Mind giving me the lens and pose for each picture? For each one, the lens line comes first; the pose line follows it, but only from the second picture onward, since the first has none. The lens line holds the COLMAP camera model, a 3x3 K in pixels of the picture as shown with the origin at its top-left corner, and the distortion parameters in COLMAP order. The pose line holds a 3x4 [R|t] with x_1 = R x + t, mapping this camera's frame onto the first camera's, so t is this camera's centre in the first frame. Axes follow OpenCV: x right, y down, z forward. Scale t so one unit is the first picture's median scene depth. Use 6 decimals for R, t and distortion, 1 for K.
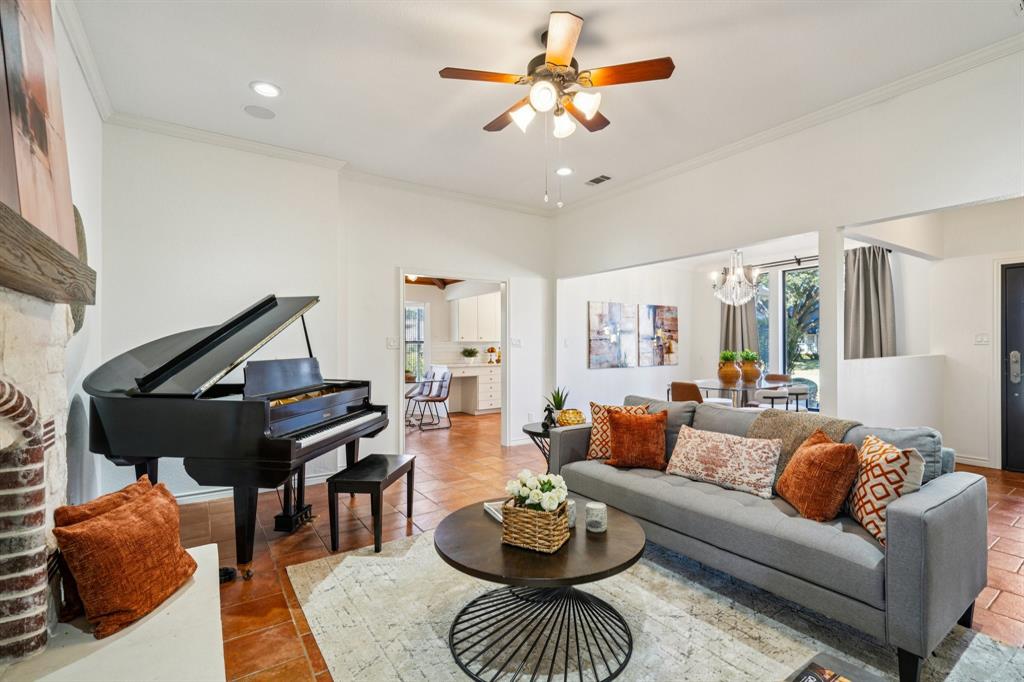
lens RADIAL K [[470.3, 0, 504.3], [0, 470.3, 347.3], [0, 0, 1]] dist [-0.010692, 0.000472]
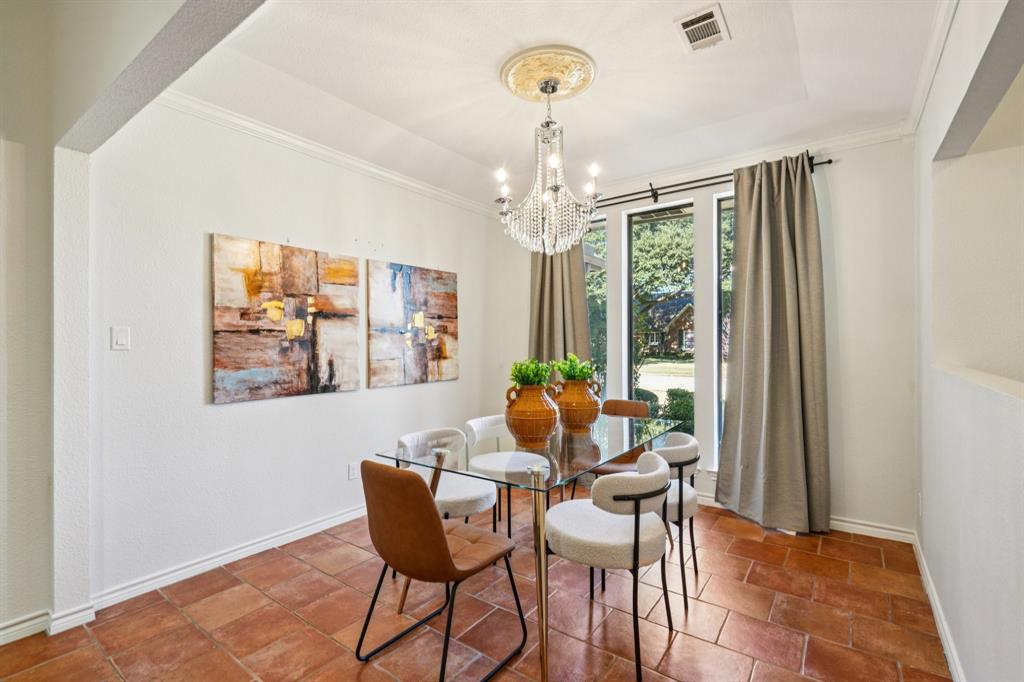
lens RADIAL K [[470.3, 0, 513.2], [0, 470.3, 339.6], [0, 0, 1]] dist [-0.010692, 0.000472]
pose [[0.938805, 0.003571, 0.344431, 0.270865], [-0.000366, 0.999956, -0.009370, -0.005092], [-0.344450, 0.008670, 0.938765, 0.521339]]
